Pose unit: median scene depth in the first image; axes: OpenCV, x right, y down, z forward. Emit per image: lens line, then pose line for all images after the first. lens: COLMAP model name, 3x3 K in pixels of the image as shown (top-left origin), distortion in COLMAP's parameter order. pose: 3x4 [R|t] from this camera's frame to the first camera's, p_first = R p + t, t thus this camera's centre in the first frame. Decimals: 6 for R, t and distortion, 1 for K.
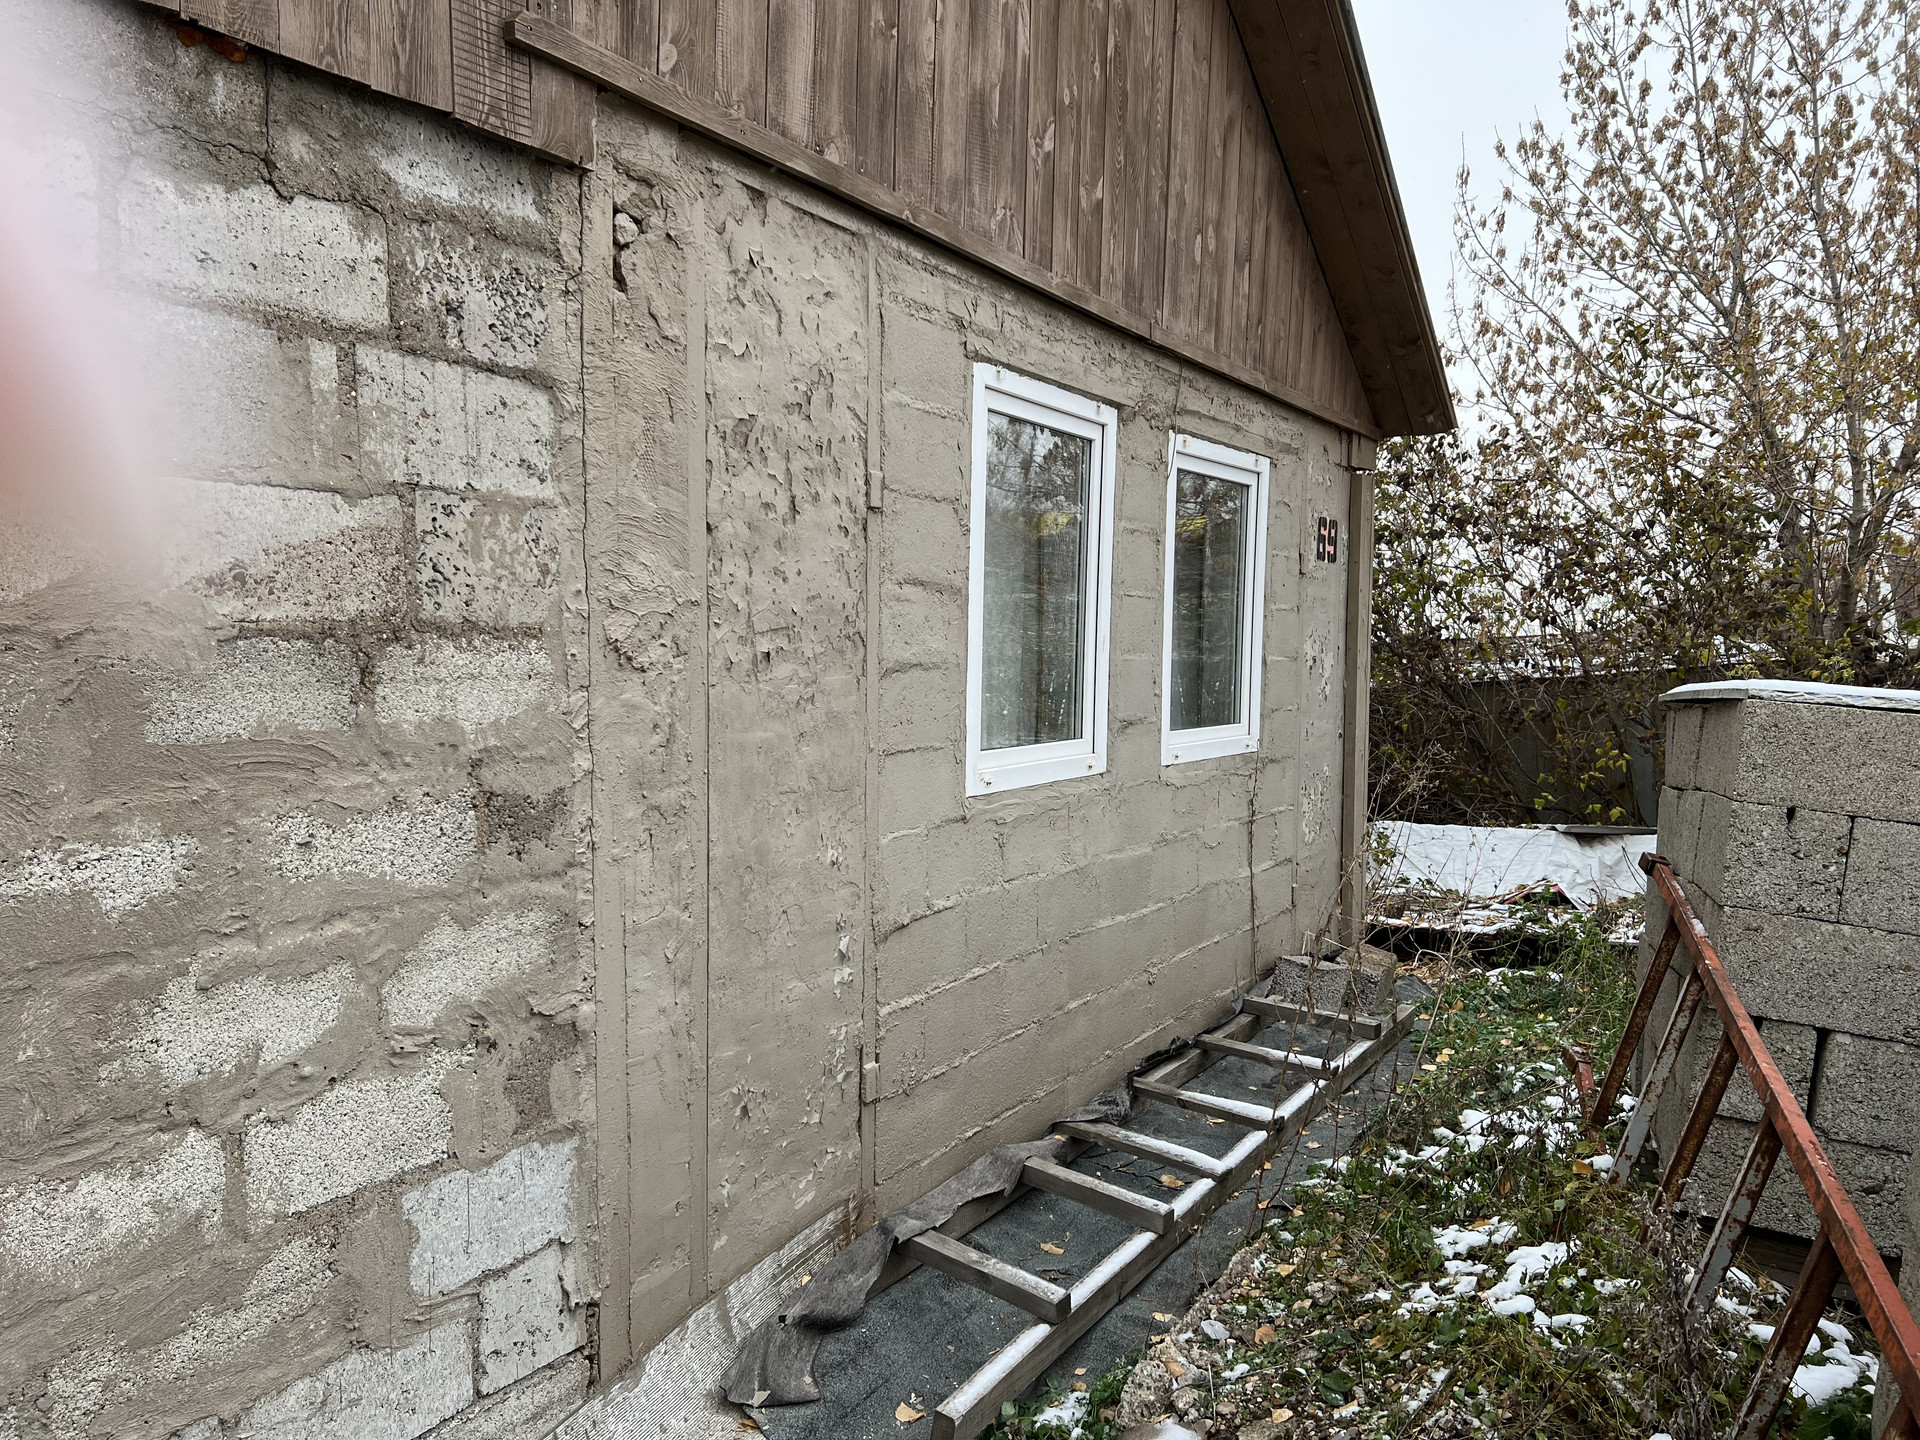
lens RADIAL K [[1449.6, 0, 957.2], [0, 1449.6, 727.7], [0, 0, 1]] dist [0.040963, -0.037975]
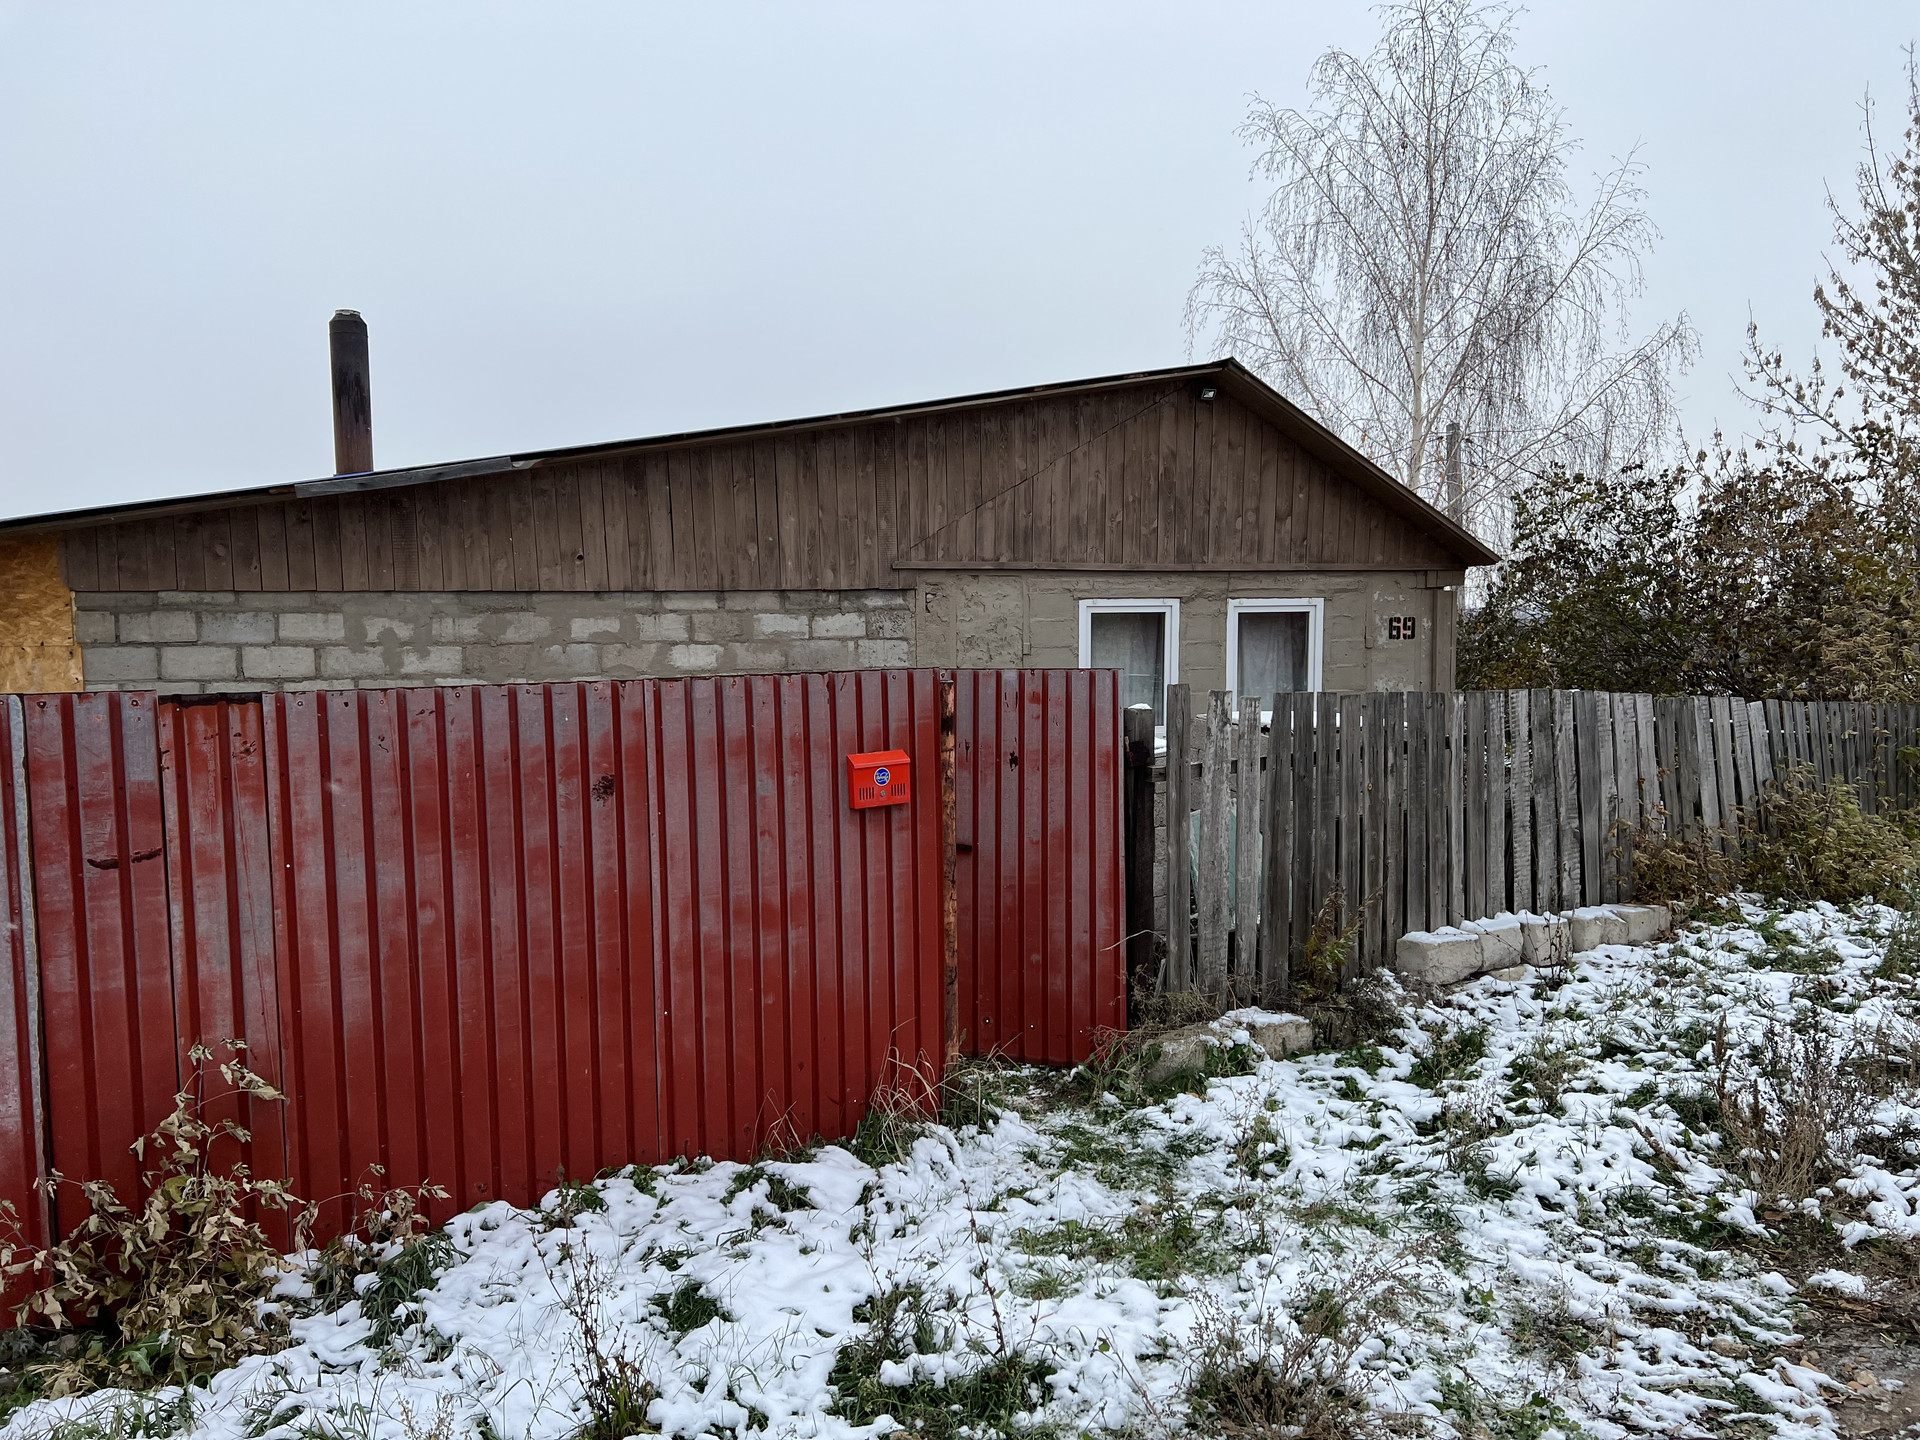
lens RADIAL K [[1449.6, 0, 962.2], [0, 1449.6, 718.6], [0, 0, 1]] dist [0.040963, -0.037975]
pose [[0.797821, 0.021783, -0.602501, 2.212212], [-0.015815, 0.999759, 0.015204, -0.062499], [0.602687, -0.002601, 0.797974, -2.107562]]
